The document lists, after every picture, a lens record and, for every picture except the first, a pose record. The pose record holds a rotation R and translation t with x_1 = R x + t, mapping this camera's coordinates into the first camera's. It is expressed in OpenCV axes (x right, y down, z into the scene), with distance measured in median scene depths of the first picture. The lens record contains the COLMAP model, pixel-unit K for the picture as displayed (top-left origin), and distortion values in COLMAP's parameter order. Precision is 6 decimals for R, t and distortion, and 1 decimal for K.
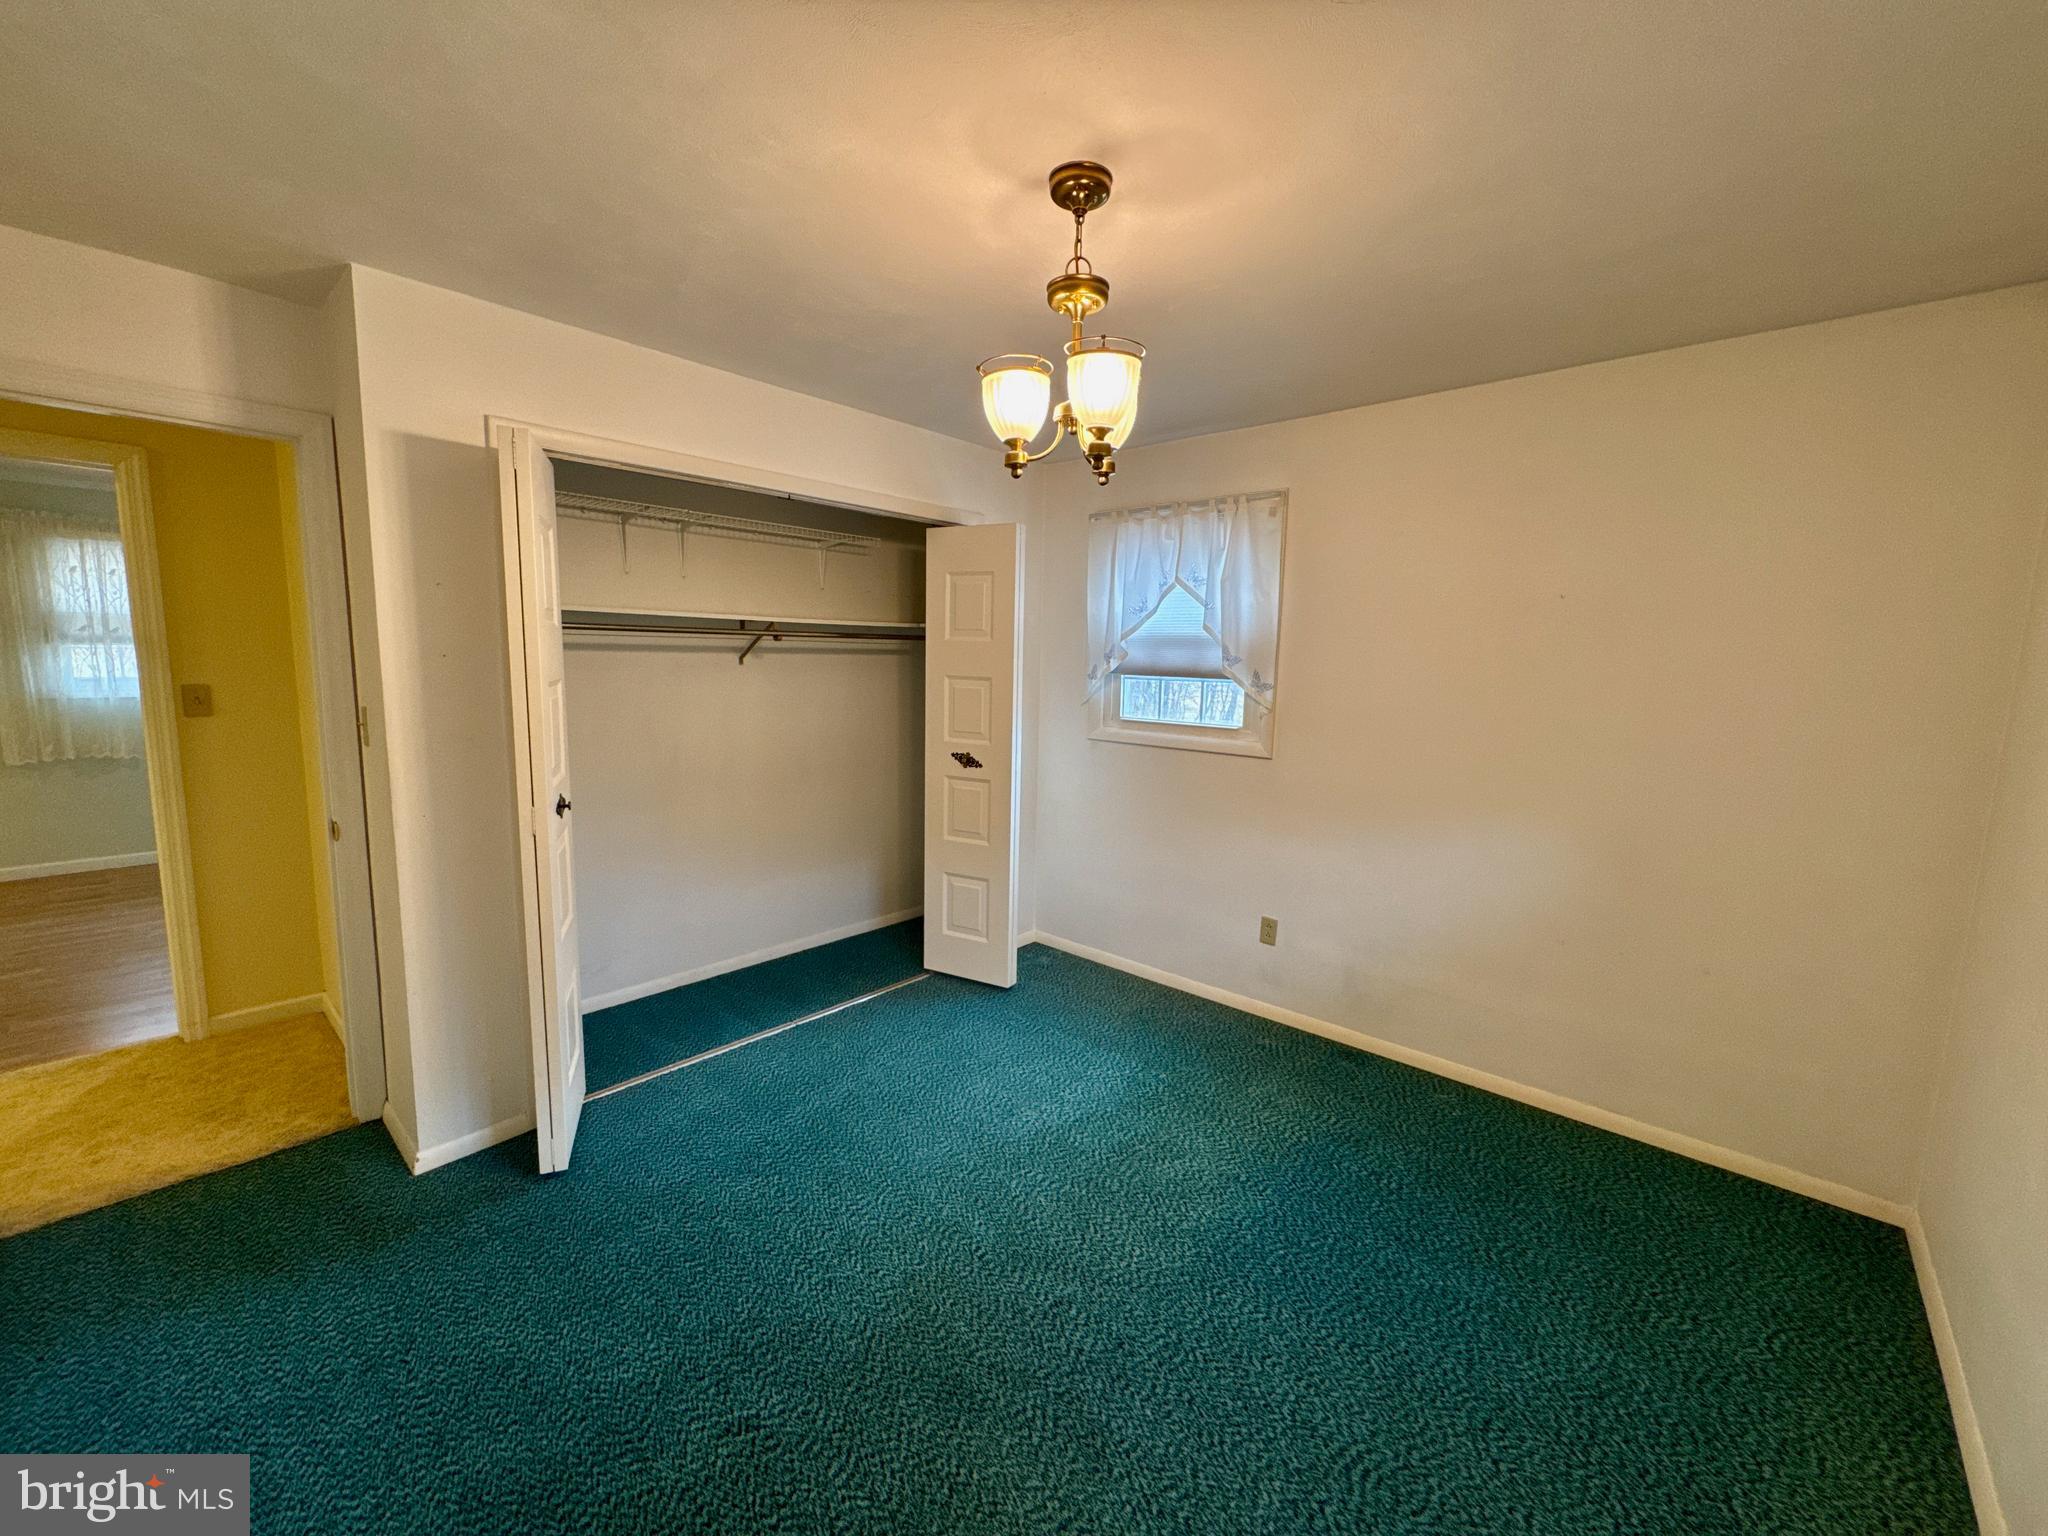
lens RADIAL K [[815.6, 0, 1013.5], [0, 815.6, 770.0], [0, 0, 1]] dist [-0.000277, -0.000308]
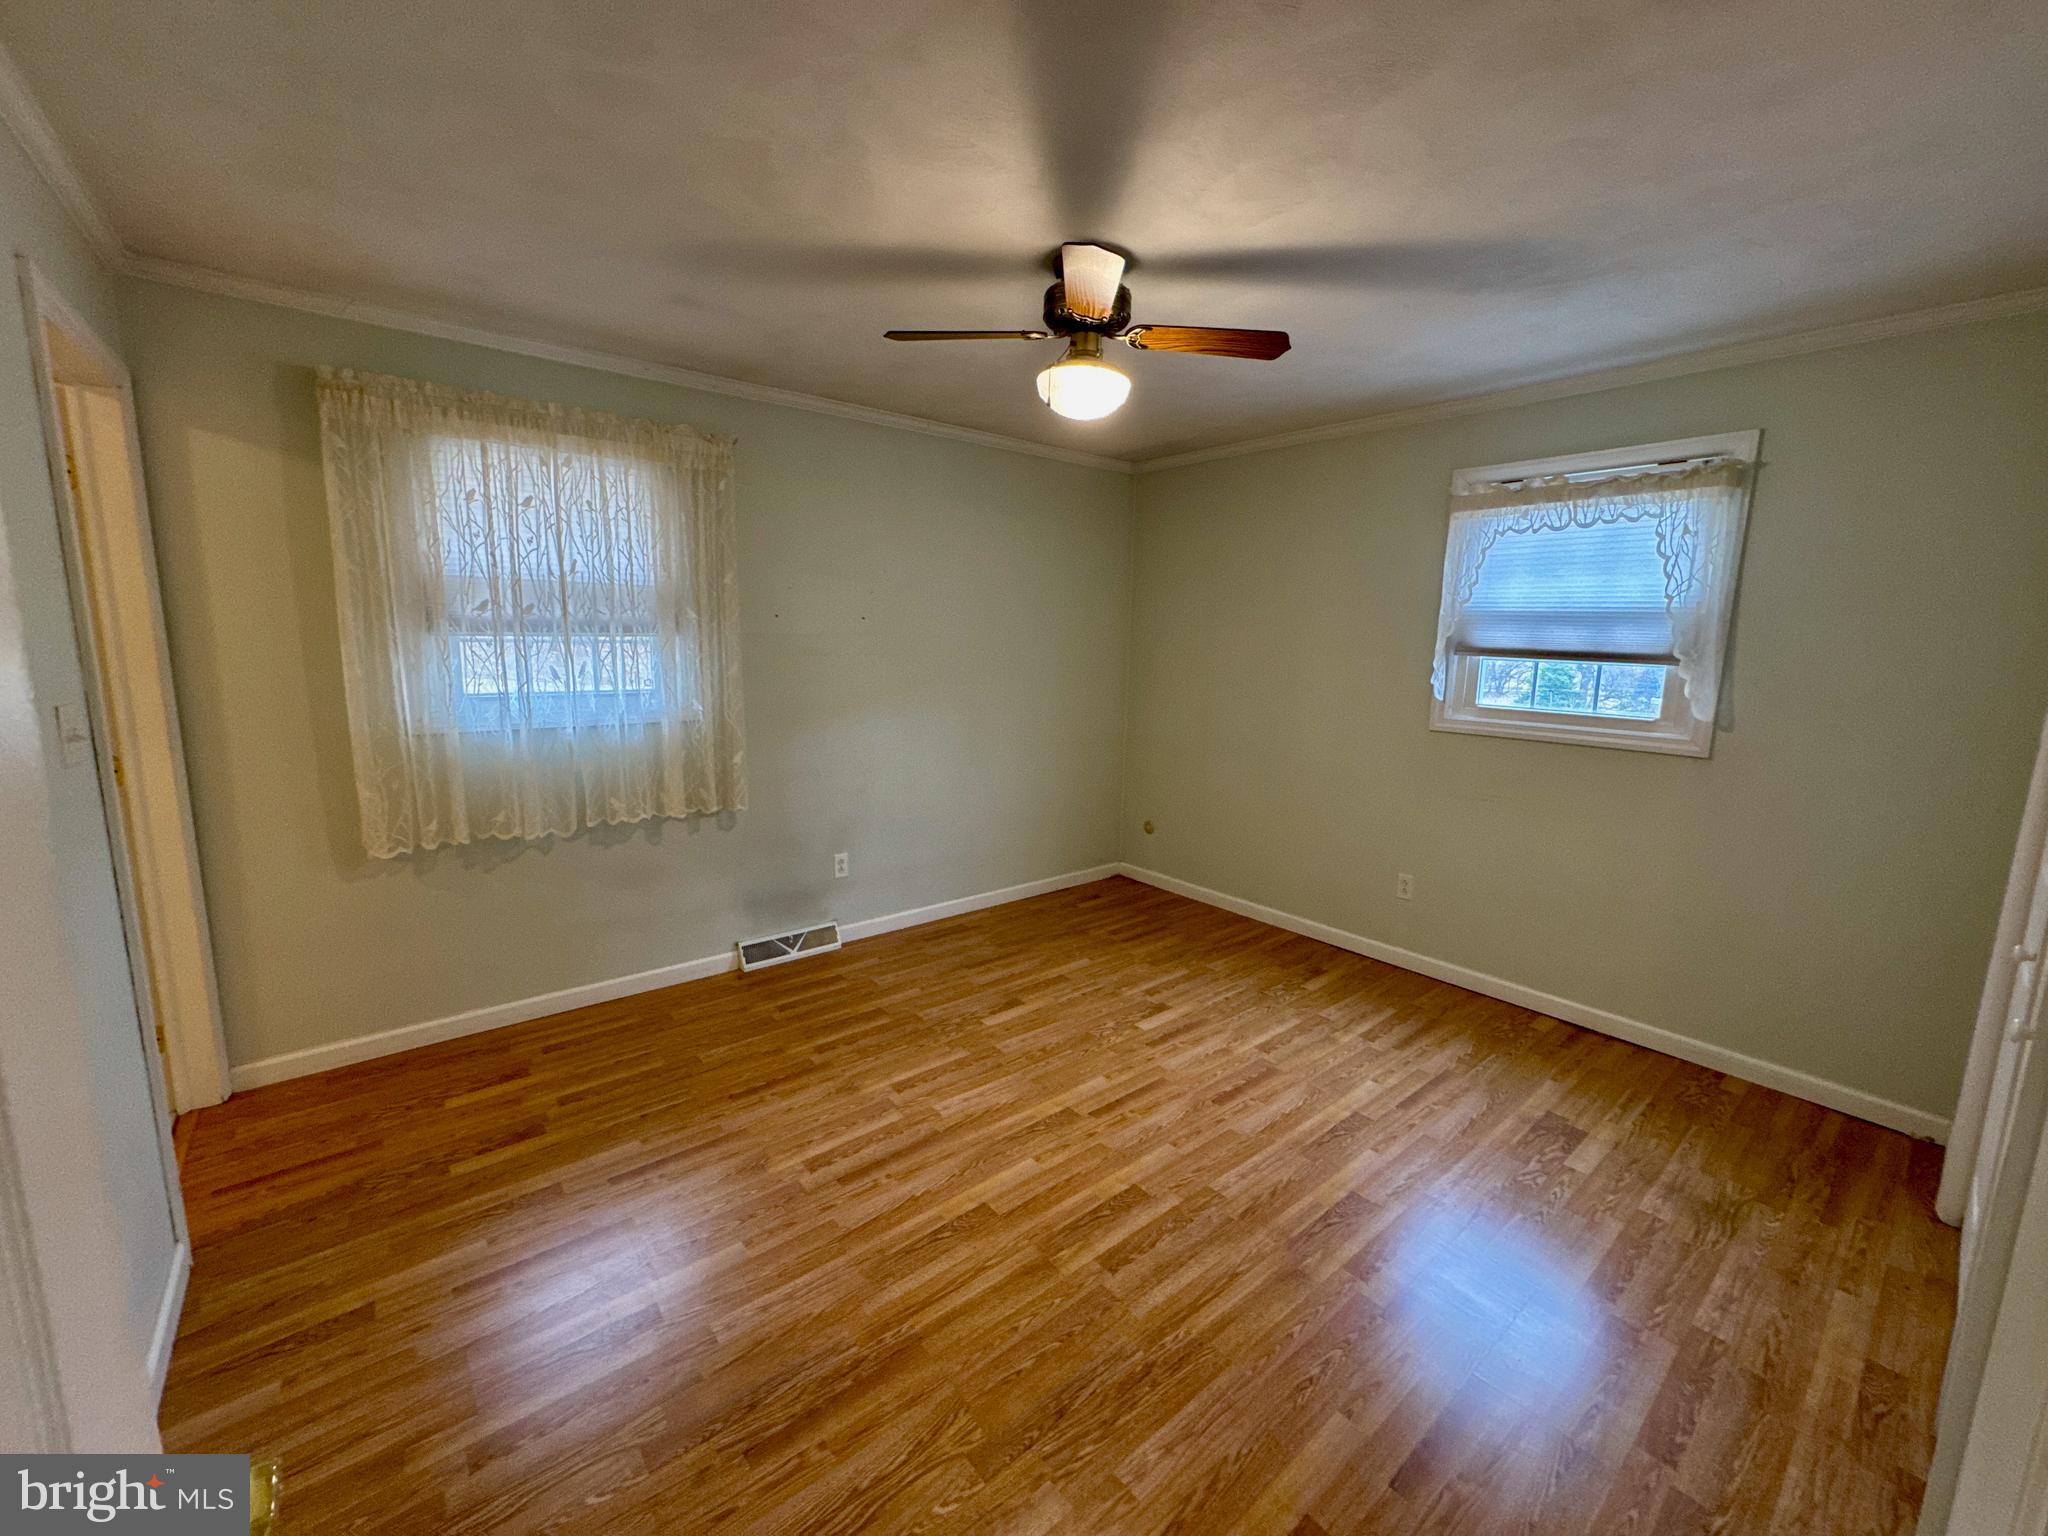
lens RADIAL K [[815.6, 0, 1026.4], [0, 815.6, 765.3], [0, 0, 1]] dist [-0.000277, -0.000308]
pose [[0.976226, 0.034342, -0.214019, -0.665171], [-0.028973, 0.999183, 0.028173, -0.092348], [0.214811, -0.021302, 0.976423, 0.541240]]
